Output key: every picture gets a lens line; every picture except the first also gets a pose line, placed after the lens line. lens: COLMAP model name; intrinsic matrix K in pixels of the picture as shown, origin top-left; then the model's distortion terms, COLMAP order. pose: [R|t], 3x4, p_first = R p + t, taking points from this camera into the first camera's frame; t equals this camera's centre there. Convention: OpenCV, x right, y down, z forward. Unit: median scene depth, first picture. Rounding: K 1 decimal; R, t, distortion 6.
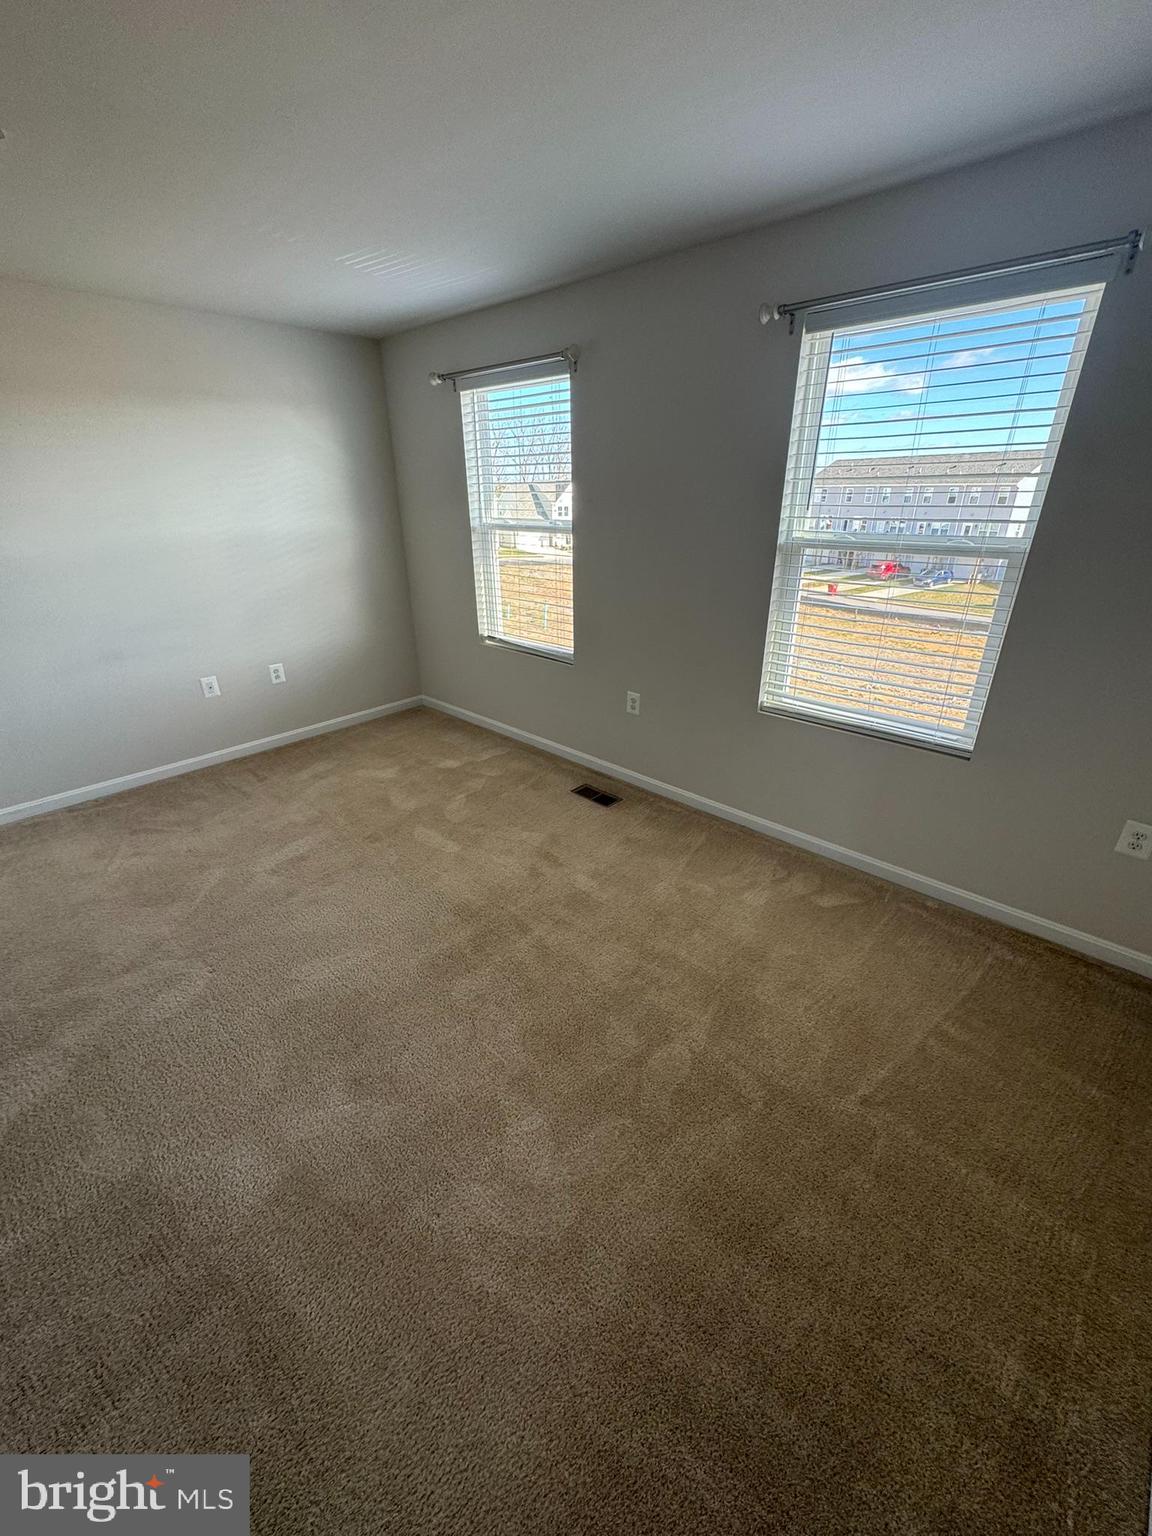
lens RADIAL K [[605.9, 0, 570.1], [0, 605.9, 764.6], [0, 0, 1]] dist [0.003804, -0.000159]
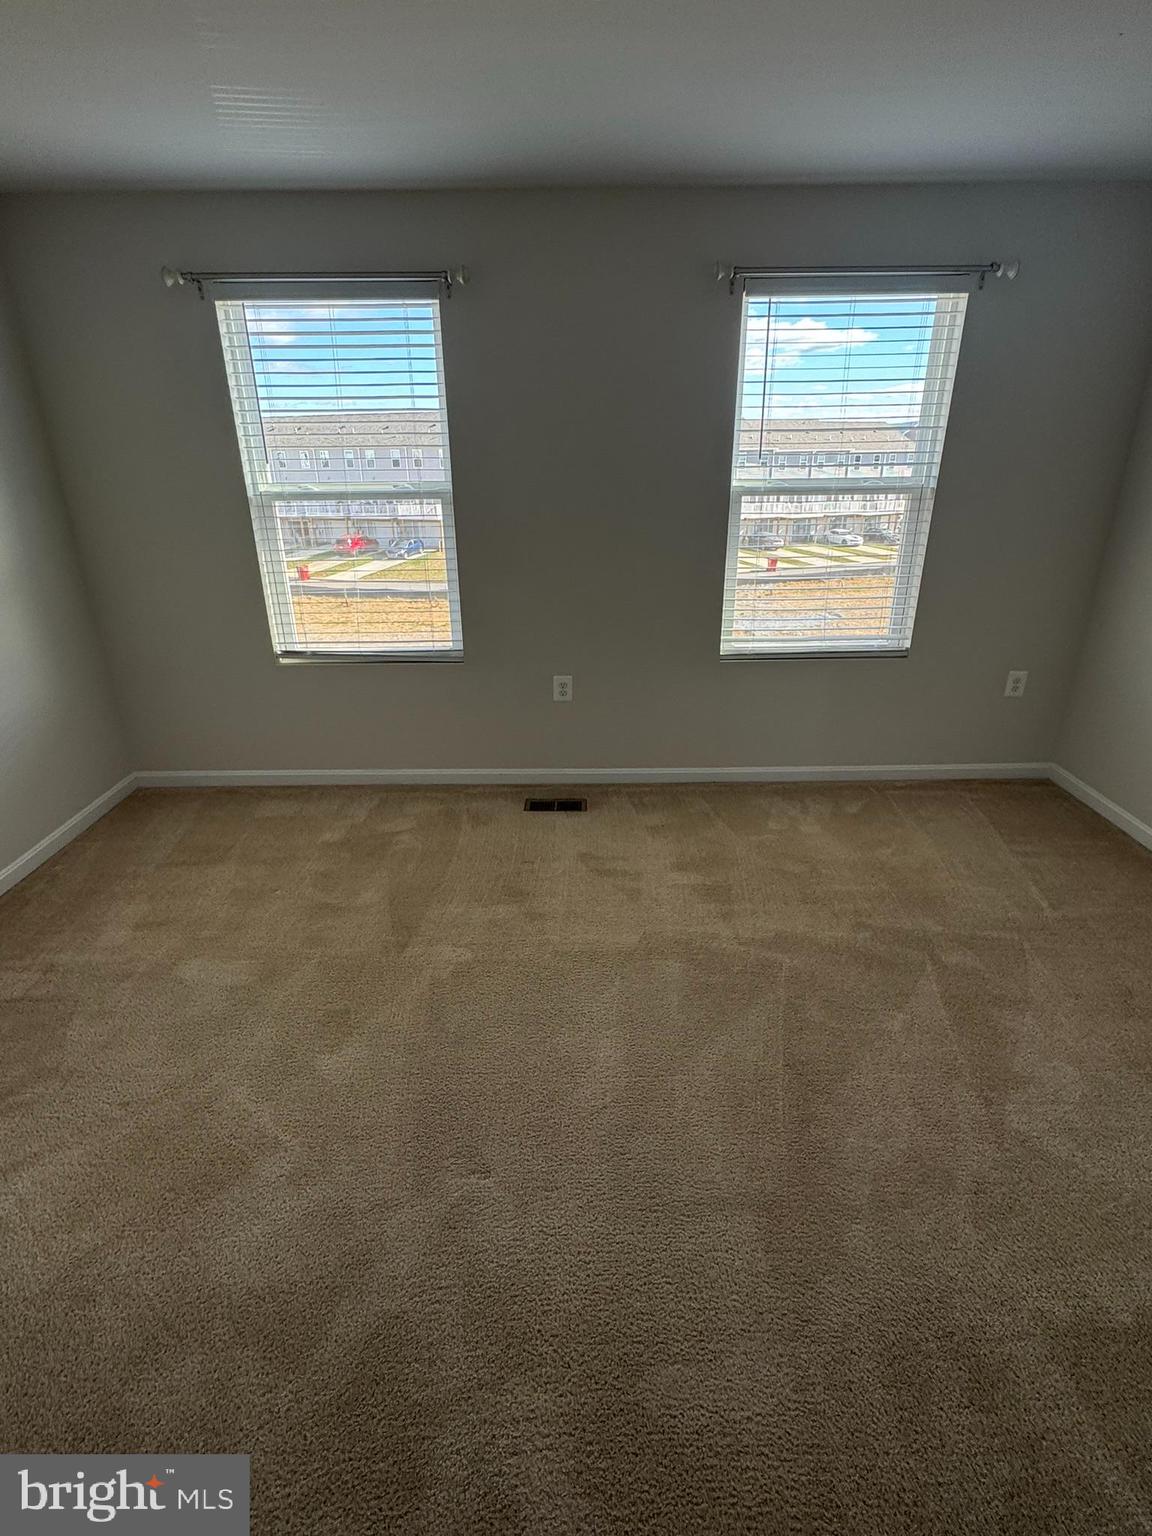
lens RADIAL K [[762.0, 0, 576.0], [0, 762.0, 768.0], [0, 0, 1]] dist [-0.001028, -0.000358]
pose [[0.733523, -0.265869, 0.625506, -0.583775], [0.286965, 0.955411, 0.069573, -0.063205], [-0.616112, 0.128465, 0.777112, 0.165801]]
